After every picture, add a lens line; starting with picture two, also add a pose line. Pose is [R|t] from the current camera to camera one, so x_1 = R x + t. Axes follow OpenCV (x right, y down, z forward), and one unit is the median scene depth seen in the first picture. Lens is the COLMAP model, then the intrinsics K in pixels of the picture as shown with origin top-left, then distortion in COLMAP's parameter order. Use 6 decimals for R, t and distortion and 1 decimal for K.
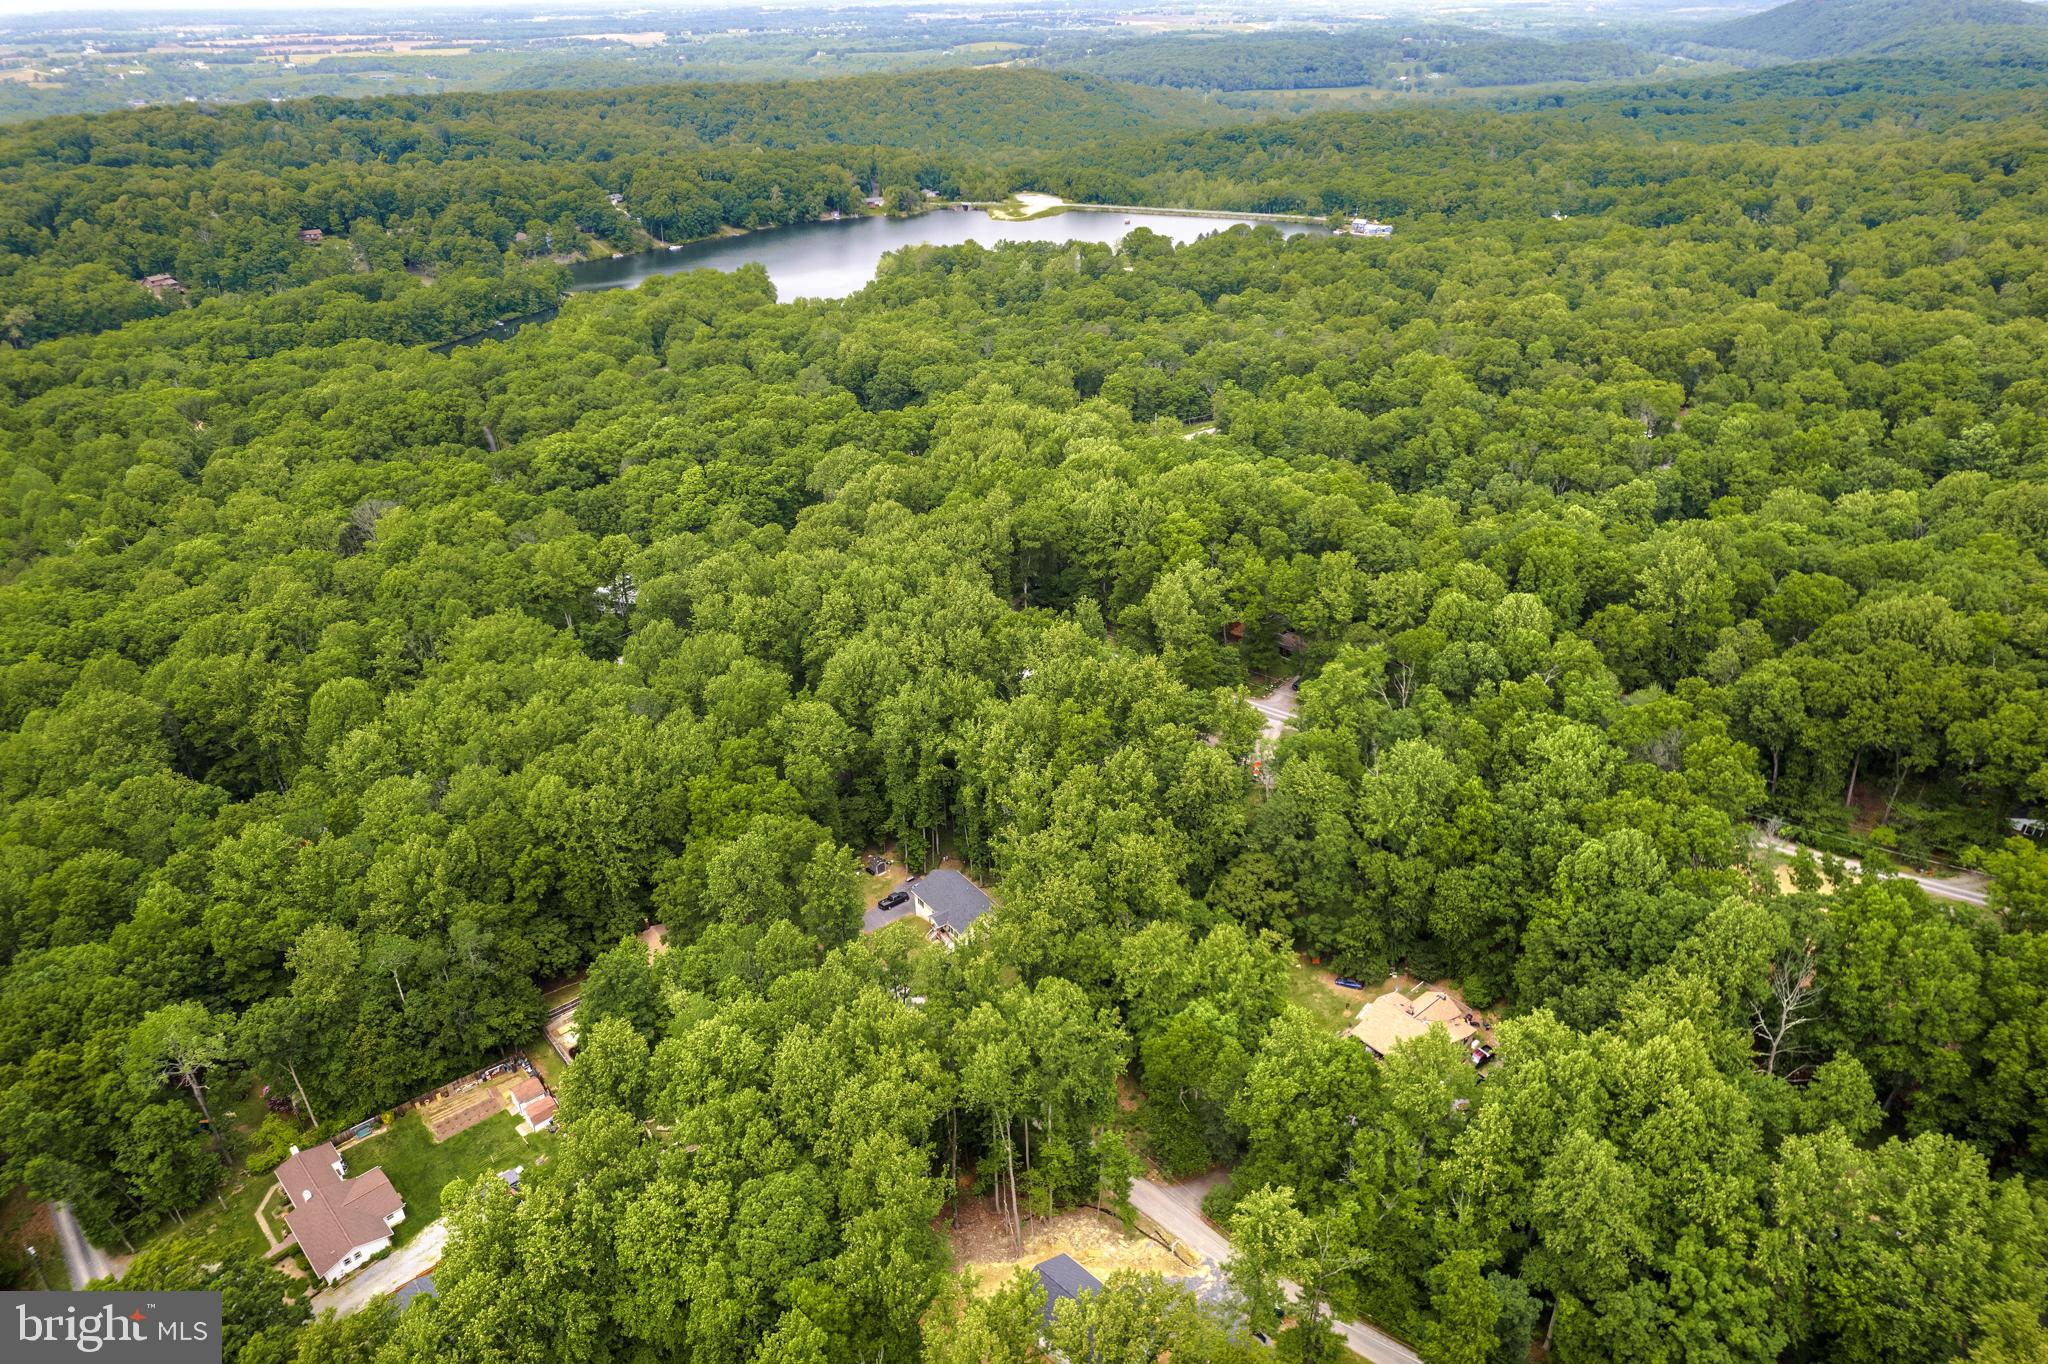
lens RADIAL K [[1313.2, 0, 1030.0], [0, 1313.2, 681.8], [0, 0, 1]] dist [-0.085322, 0.080124]
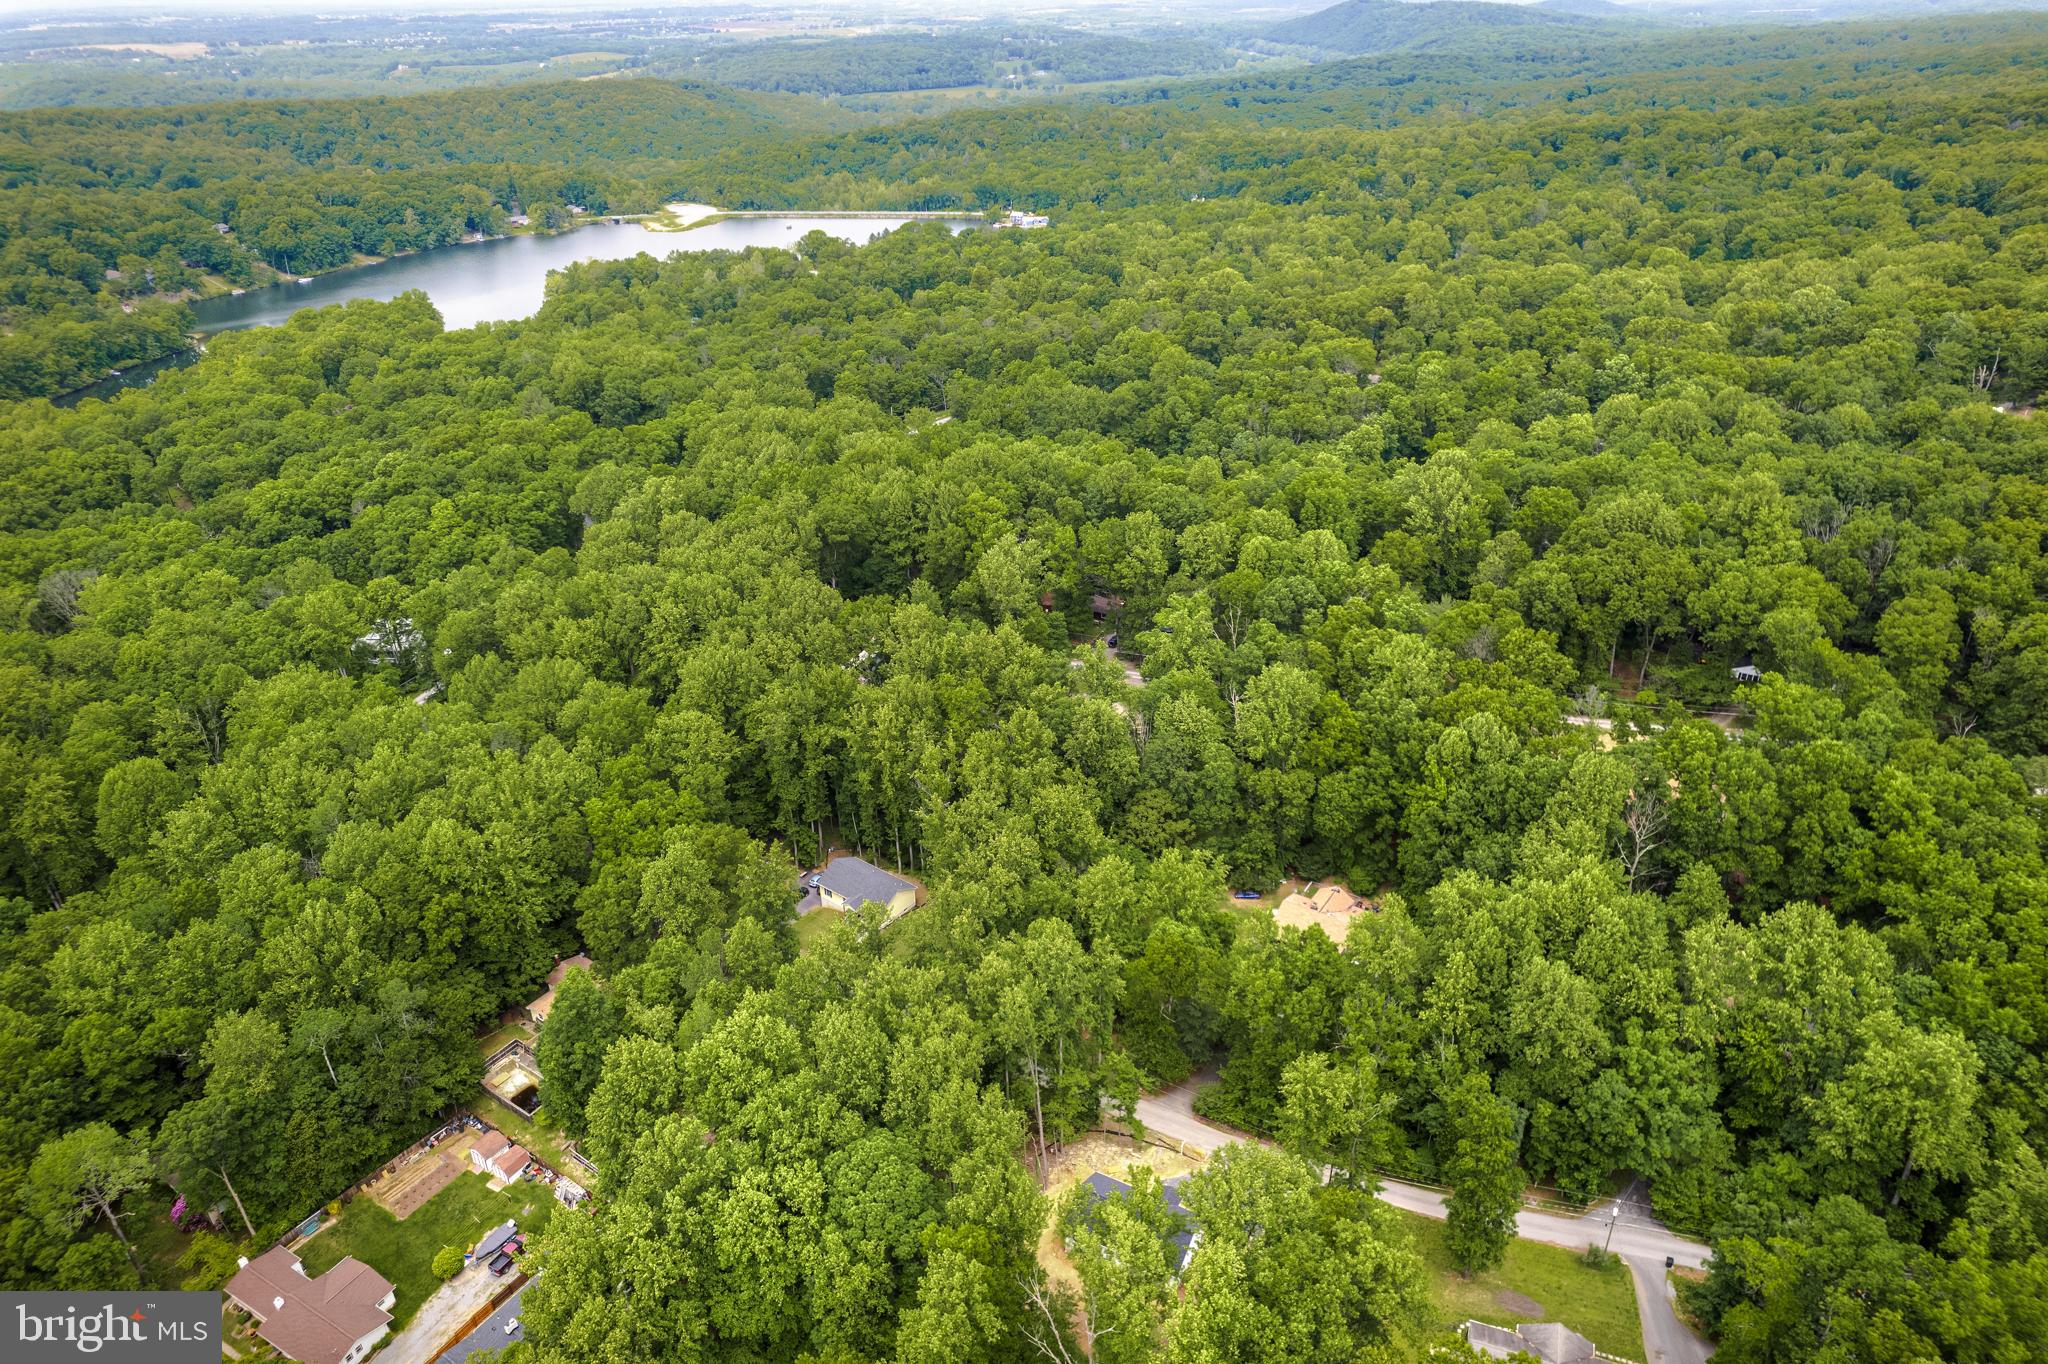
lens RADIAL K [[1313.2, 0, 1030.0], [0, 1313.2, 681.8], [0, 0, 1]] dist [-0.085322, 0.080124]
pose [[0.961337, -0.130368, 0.242559, -0.126786], [0.131104, 0.991281, 0.013175, 0.011926], [-0.242162, 0.019135, 0.970047, -0.014529]]
